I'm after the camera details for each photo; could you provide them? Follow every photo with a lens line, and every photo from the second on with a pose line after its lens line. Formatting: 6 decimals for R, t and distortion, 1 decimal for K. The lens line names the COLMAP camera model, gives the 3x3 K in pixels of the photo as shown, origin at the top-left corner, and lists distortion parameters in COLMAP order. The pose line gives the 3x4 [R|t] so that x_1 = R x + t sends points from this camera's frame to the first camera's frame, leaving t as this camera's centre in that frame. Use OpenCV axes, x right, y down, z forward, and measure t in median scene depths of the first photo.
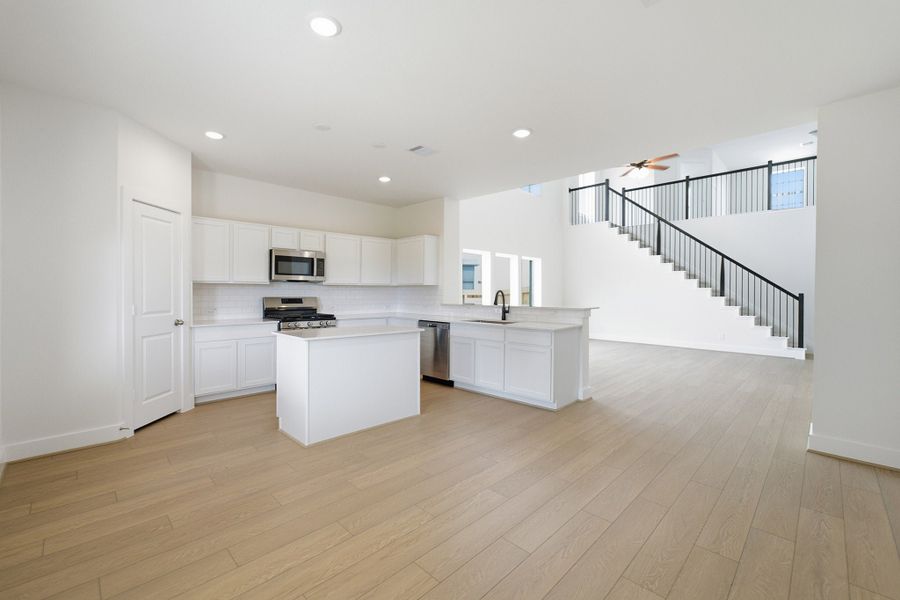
lens RADIAL K [[378.7, 0, 451.6], [0, 378.7, 292.9], [0, 0, 1]] dist [0.008747, 0.000319]
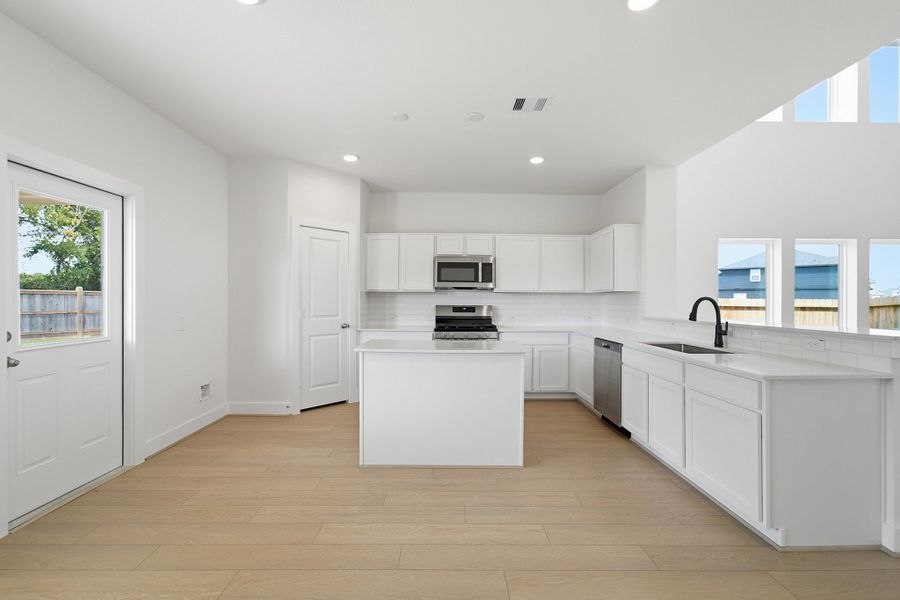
lens RADIAL K [[380.3, 0, 447.7], [0, 380.3, 298.5], [0, 0, 1]] dist [0.000112, 0.000359]
pose [[0.711241, -0.005770, -0.702925, 0.238015], [-0.003354, 0.999927, -0.011602, 0.005095], [0.702940, 0.010609, 0.711170, 0.277546]]
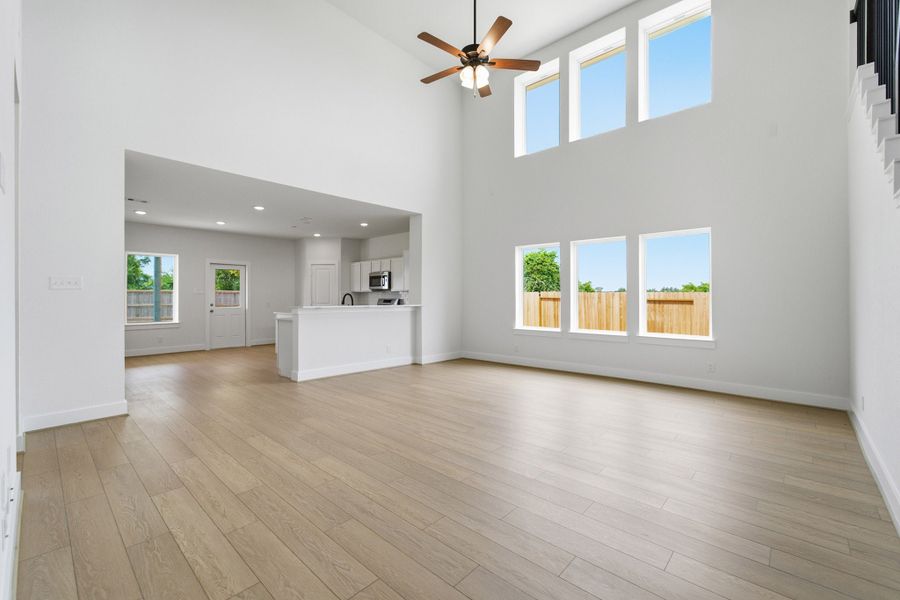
lens RADIAL K [[380.3, 0, 447.7], [0, 380.3, 298.5], [0, 0, 1]] dist [0.000112, 0.000359]
pose [[0.033121, 0.002344, -0.999449, 1.322204], [-0.001847, 0.999996, 0.002285, 0.006466], [0.999450, 0.001770, 0.033125, 1.200534]]
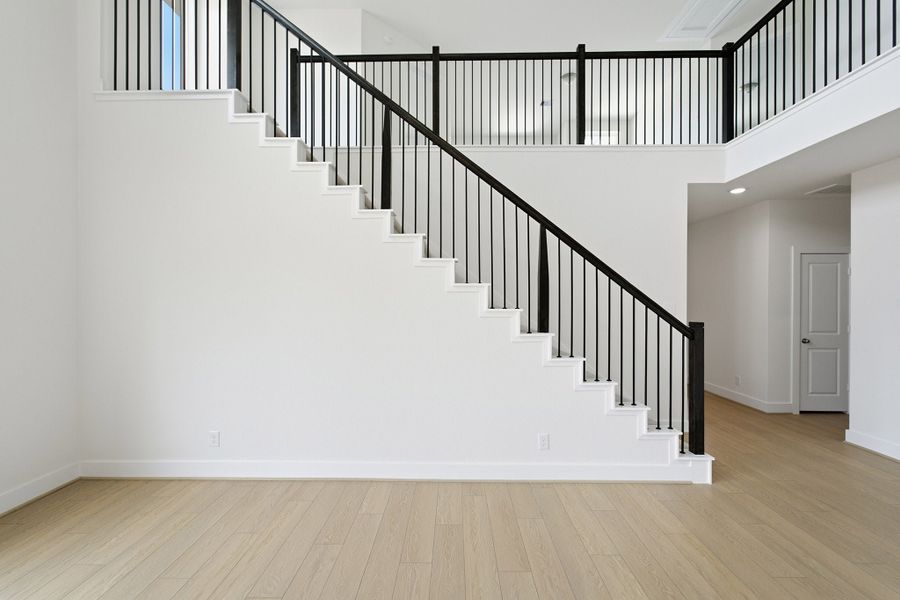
lens RADIAL K [[378.0, 0, 451.7], [0, 378.0, 296.8], [0, 0, 1]] dist [-0.020270, 0.000643]
pose [[0.723674, -0.006035, 0.690116, 0.606855], [0.009532, 0.999954, -0.001251, -0.039813], [-0.690076, 0.007484, 0.723698, 1.225050]]
